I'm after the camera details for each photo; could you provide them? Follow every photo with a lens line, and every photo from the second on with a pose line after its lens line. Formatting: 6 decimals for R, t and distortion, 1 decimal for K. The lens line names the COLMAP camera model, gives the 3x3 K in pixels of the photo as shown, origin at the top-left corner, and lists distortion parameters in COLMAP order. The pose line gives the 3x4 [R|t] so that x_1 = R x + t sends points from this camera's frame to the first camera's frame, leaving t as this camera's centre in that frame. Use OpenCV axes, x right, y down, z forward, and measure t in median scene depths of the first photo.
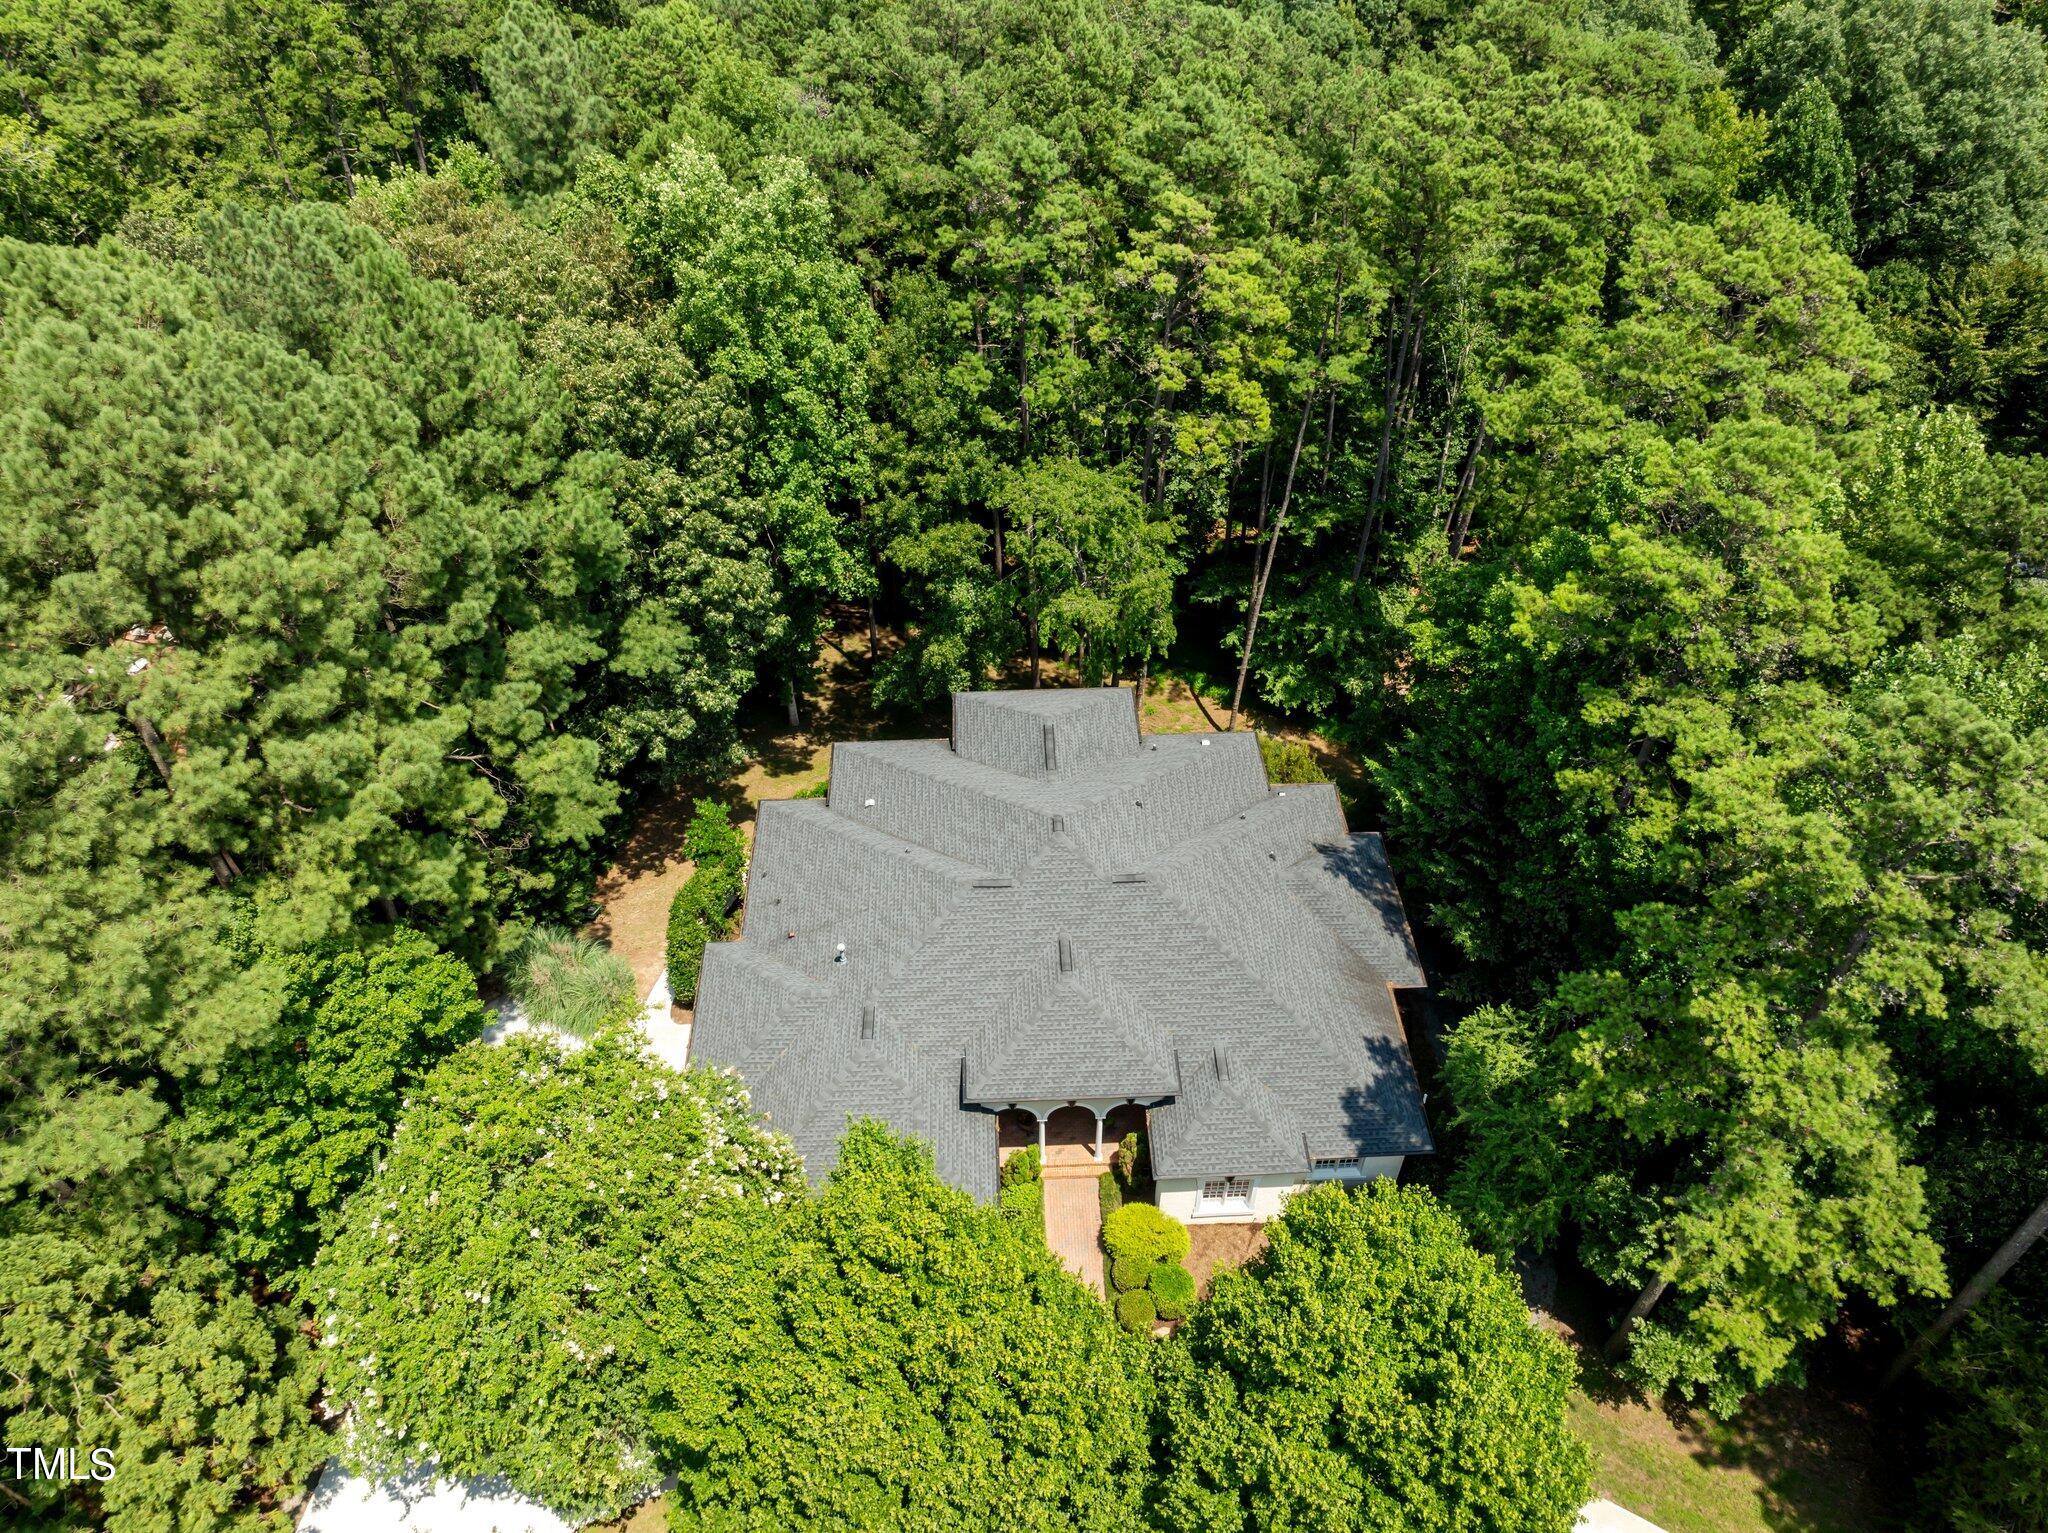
lens RADIAL K [[1448.7, 0, 1023.3], [0, 1448.7, 768.4], [0, 0, 1]] dist [-0.024171, -0.003179]
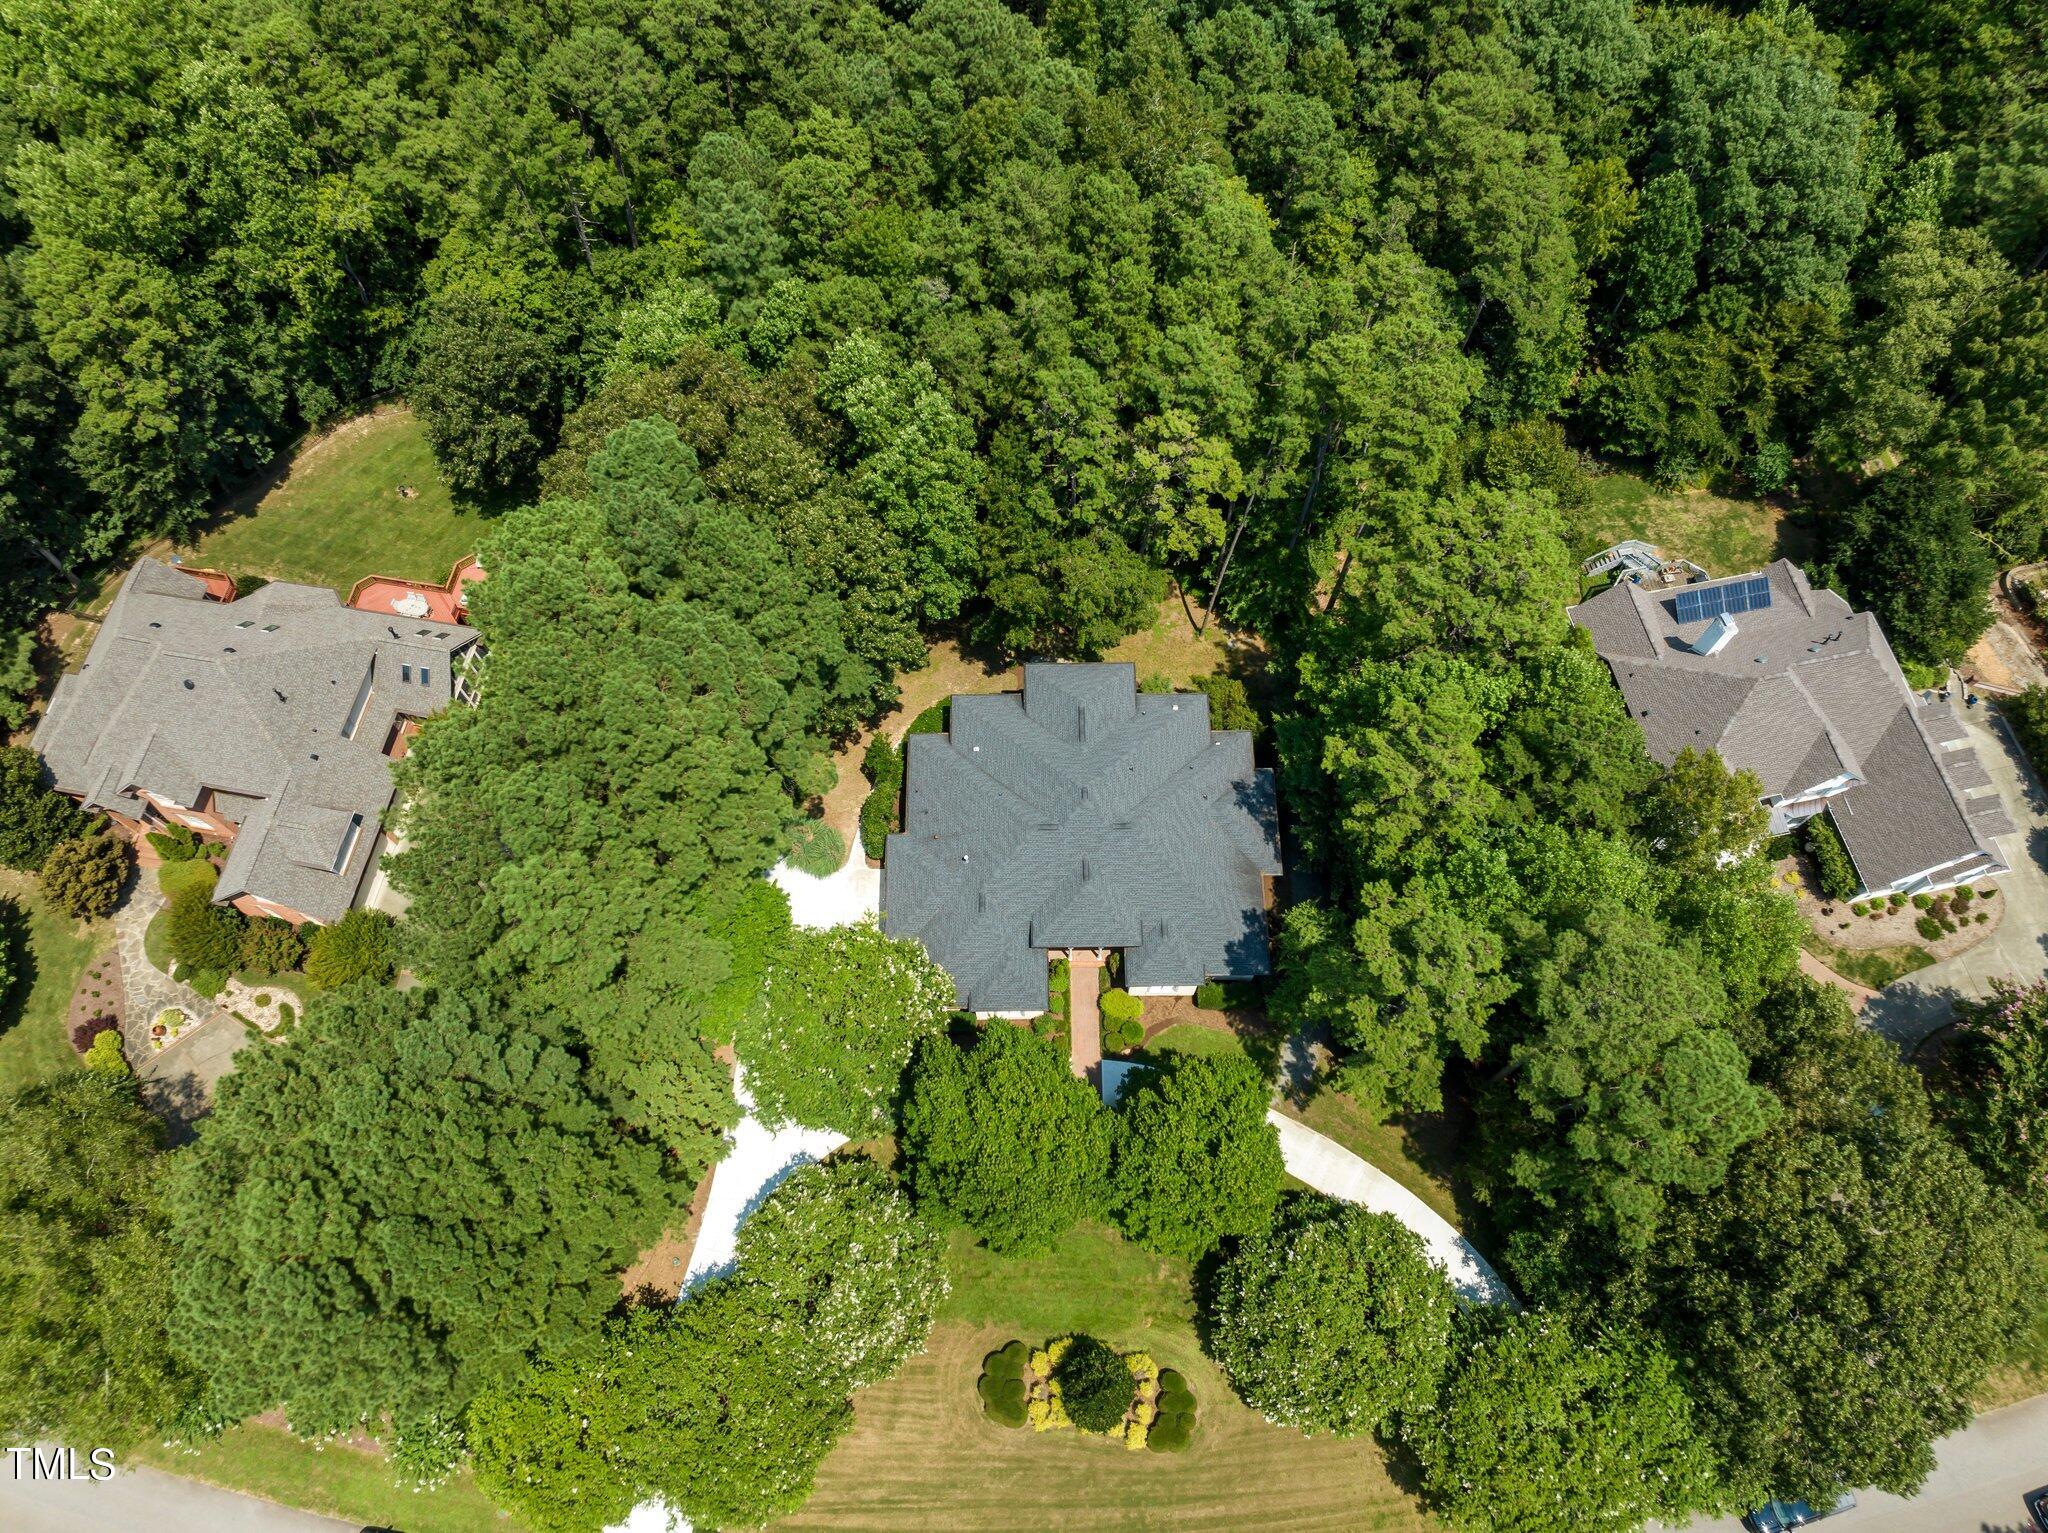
lens RADIAL K [[1426.4, 0, 1023.7], [0, 1426.4, 765.0], [0, 0, 1]] dist [-0.002414, -0.000137]
pose [[0.999578, 0.025679, -0.013548, -0.027543], [-0.018679, 0.926013, 0.377029, -0.634079], [0.022227, -0.376617, 0.926102, -0.611228]]
